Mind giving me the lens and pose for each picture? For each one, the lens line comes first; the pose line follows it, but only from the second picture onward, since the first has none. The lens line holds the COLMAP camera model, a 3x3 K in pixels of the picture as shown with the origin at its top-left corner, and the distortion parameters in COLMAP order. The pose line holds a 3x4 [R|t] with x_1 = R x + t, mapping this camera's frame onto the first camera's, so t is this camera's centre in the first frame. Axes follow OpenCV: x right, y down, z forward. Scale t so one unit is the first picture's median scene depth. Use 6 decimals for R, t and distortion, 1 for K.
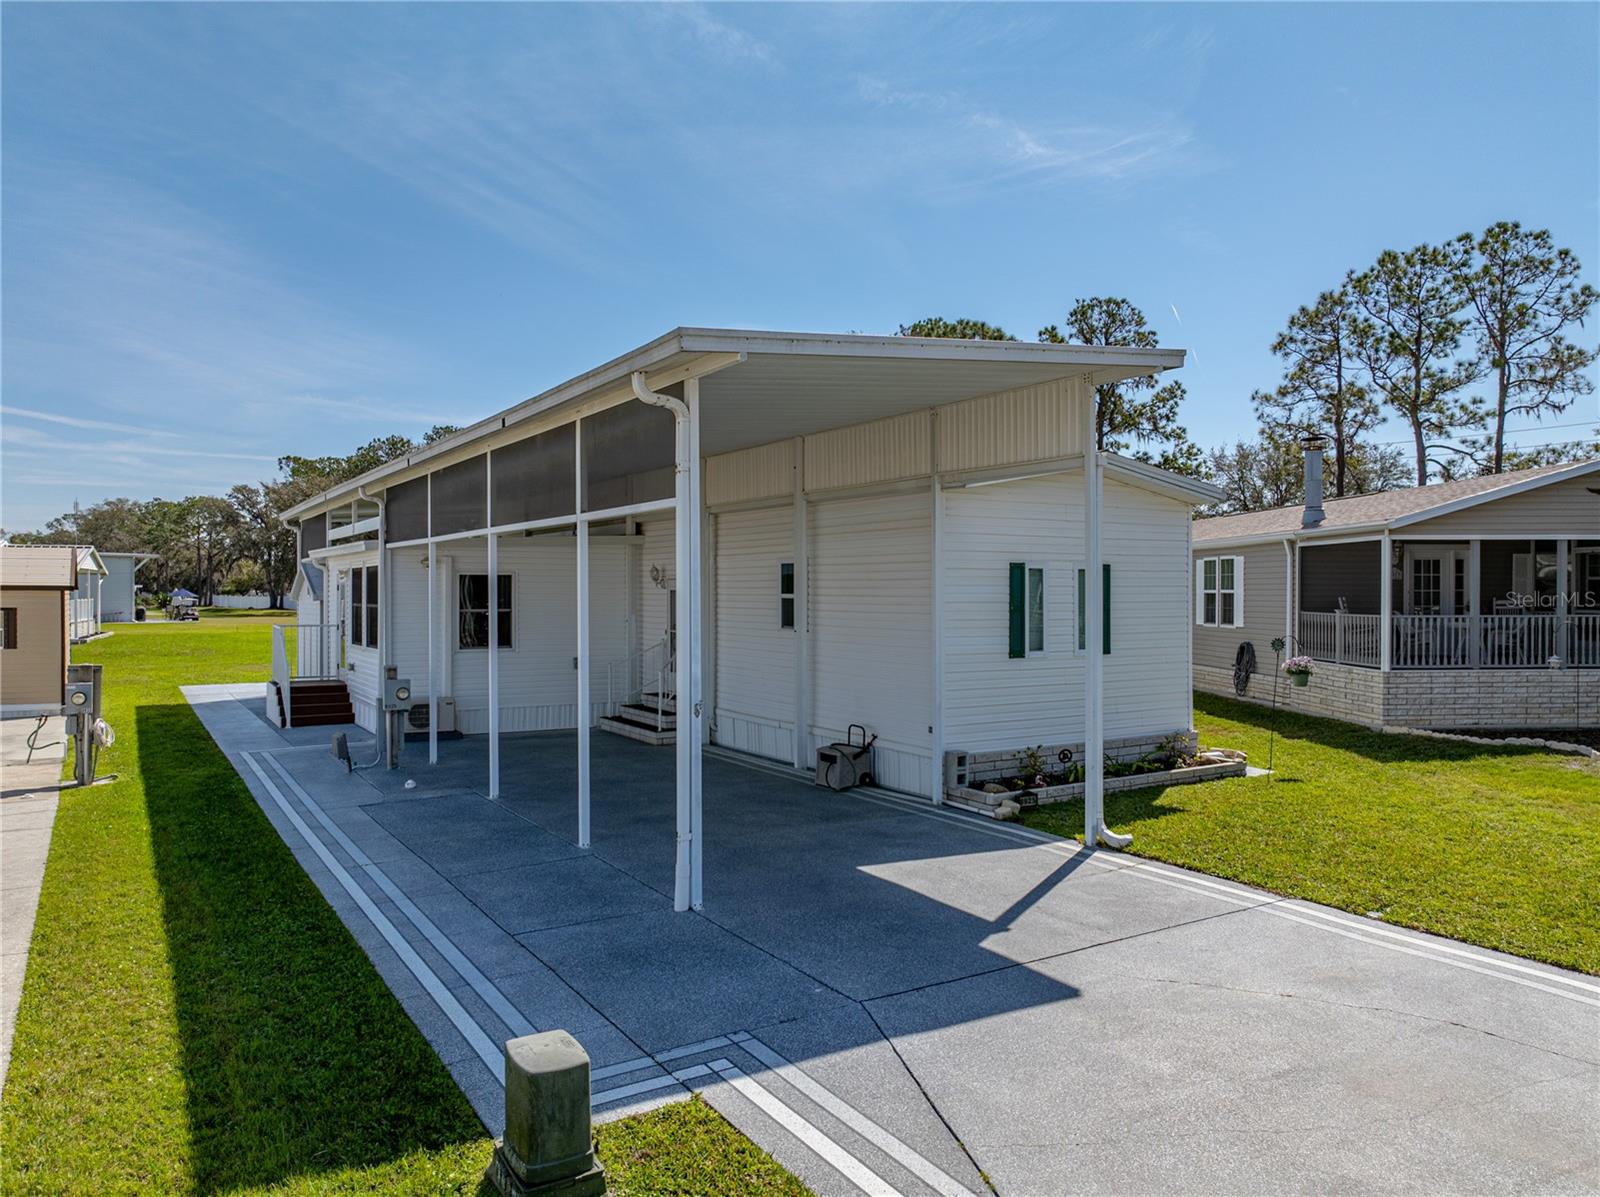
lens RADIAL K [[1137.9, 0, 803.2], [0, 1137.9, 601.4], [0, 0, 1]] dist [-0.006866, 0.001433]
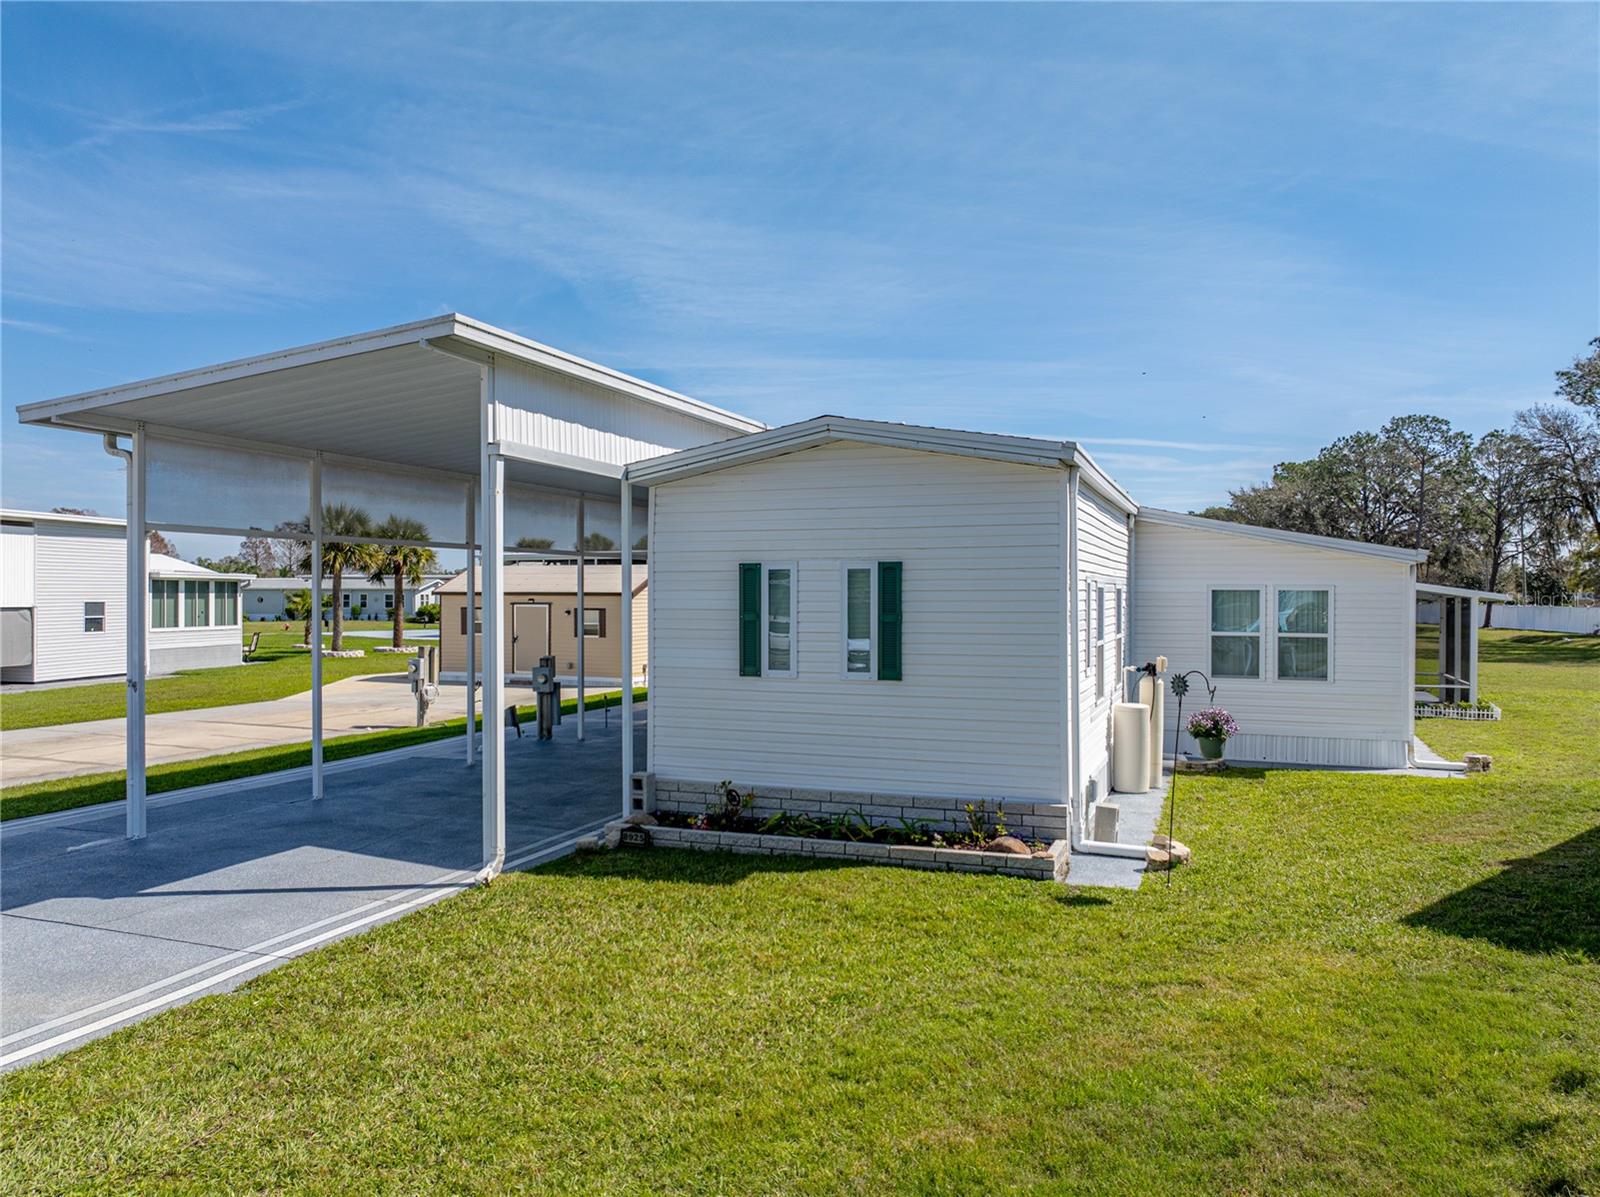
lens RADIAL K [[1137.9, 0, 803.2], [0, 1137.9, 601.4], [0, 0, 1]] dist [-0.006866, 0.001433]
pose [[0.611936, 0.004449, -0.790895, 0.879467], [-0.008651, 0.999962, -0.001068, -0.005262], [0.790860, 0.007496, 0.611951, 0.514822]]
